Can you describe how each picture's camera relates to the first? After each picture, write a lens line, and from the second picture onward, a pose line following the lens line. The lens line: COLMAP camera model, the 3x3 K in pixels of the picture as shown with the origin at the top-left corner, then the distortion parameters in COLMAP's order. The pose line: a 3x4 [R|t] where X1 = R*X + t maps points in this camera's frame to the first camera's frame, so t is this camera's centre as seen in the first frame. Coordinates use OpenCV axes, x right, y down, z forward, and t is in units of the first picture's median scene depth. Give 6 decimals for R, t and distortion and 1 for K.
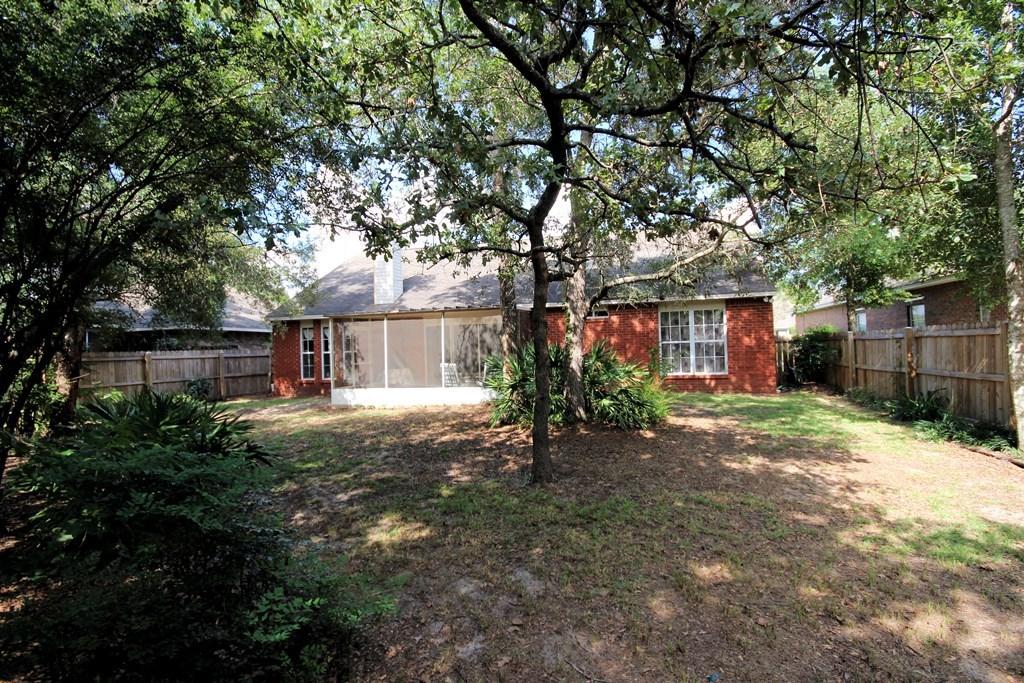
lens RADIAL K [[472.1, 0, 513.1], [0, 472.1, 344.4], [0, 0, 1]] dist [0.003834, -0.011193]
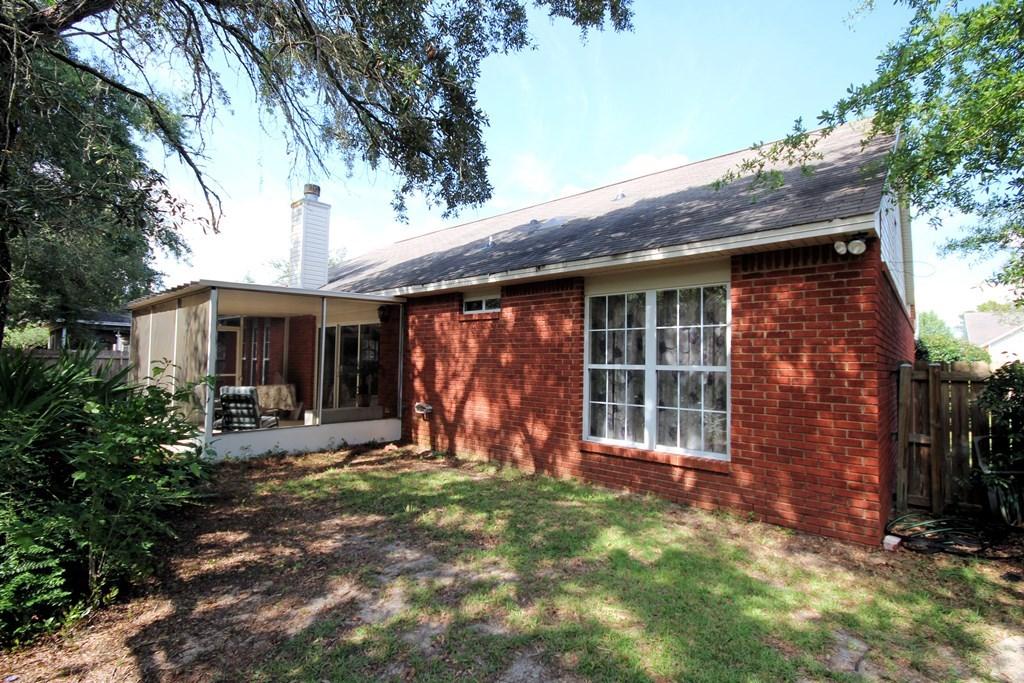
lens RADIAL K [[472.1, 0, 511.6], [0, 472.1, 344.1], [0, 0, 1]] dist [0.003834, -0.011193]
pose [[0.879737, 0.024834, -0.474811, 0.467037], [-0.040541, 0.998916, -0.022869, -0.011867], [0.473729, 0.039368, 0.879790, 0.585940]]
